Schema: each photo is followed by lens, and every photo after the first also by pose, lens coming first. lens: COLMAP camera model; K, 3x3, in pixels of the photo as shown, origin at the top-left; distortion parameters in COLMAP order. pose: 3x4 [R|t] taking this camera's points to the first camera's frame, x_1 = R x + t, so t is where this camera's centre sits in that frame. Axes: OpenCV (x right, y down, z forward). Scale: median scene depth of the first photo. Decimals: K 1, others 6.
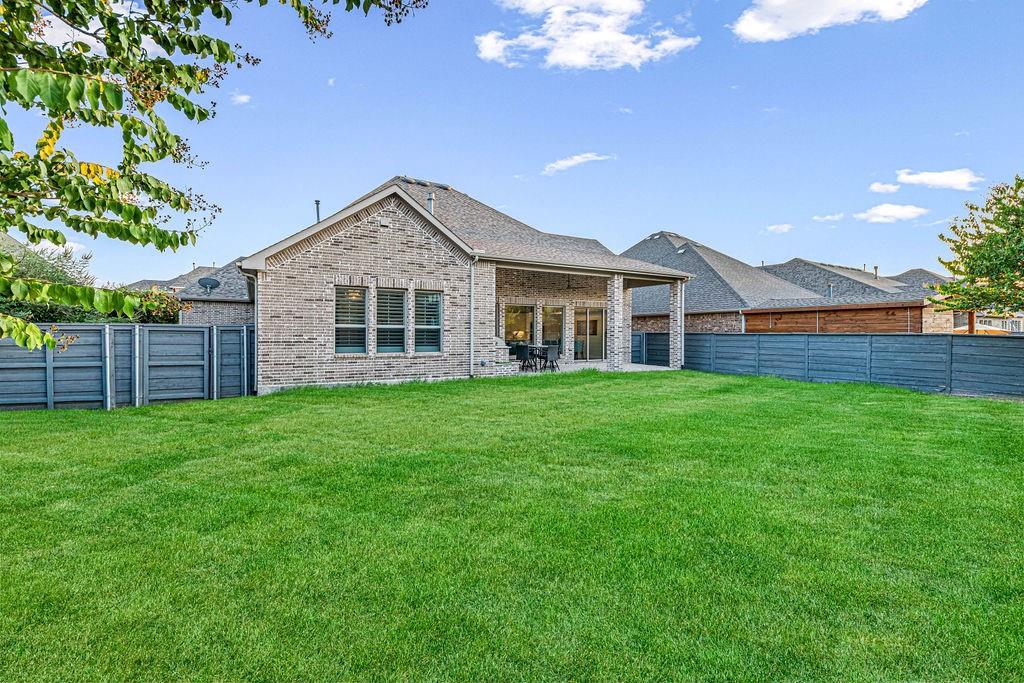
lens RADIAL K [[452.1, 0, 510.7], [0, 452.1, 336.1], [0, 0, 1]] dist [0.001986, 0.000065]
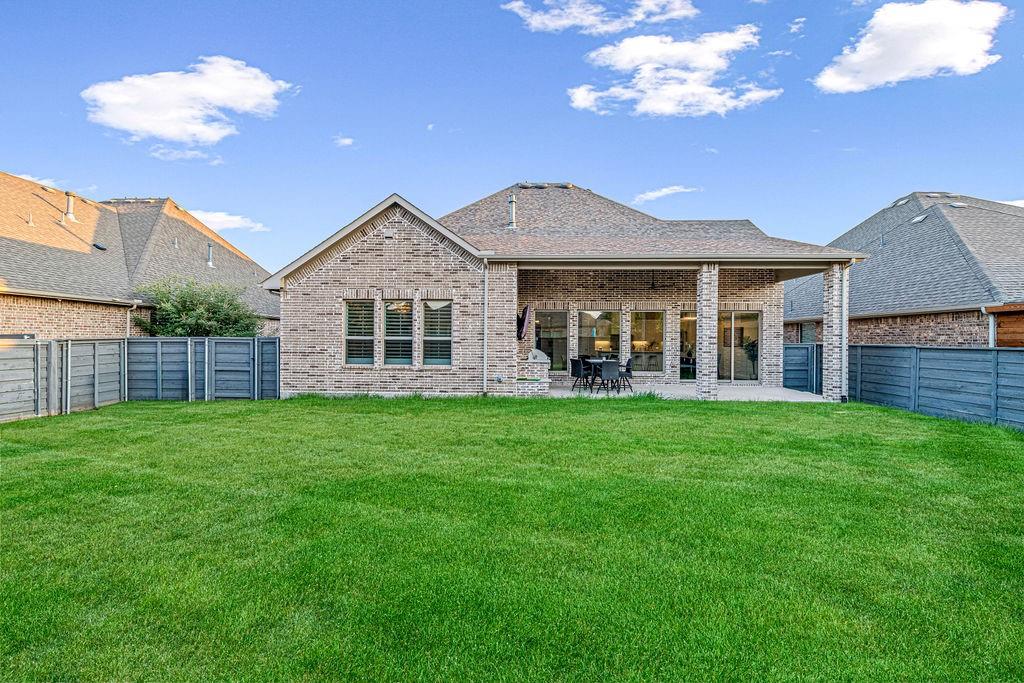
lens RADIAL K [[452.1, 0, 513.2], [0, 452.1, 345.3], [0, 0, 1]] dist [0.001986, 0.000065]
pose [[0.848094, 0.006269, -0.529809, 0.445845], [-0.005745, 0.999980, 0.002635, -0.009217], [0.529815, 0.000809, 0.848113, 0.278027]]
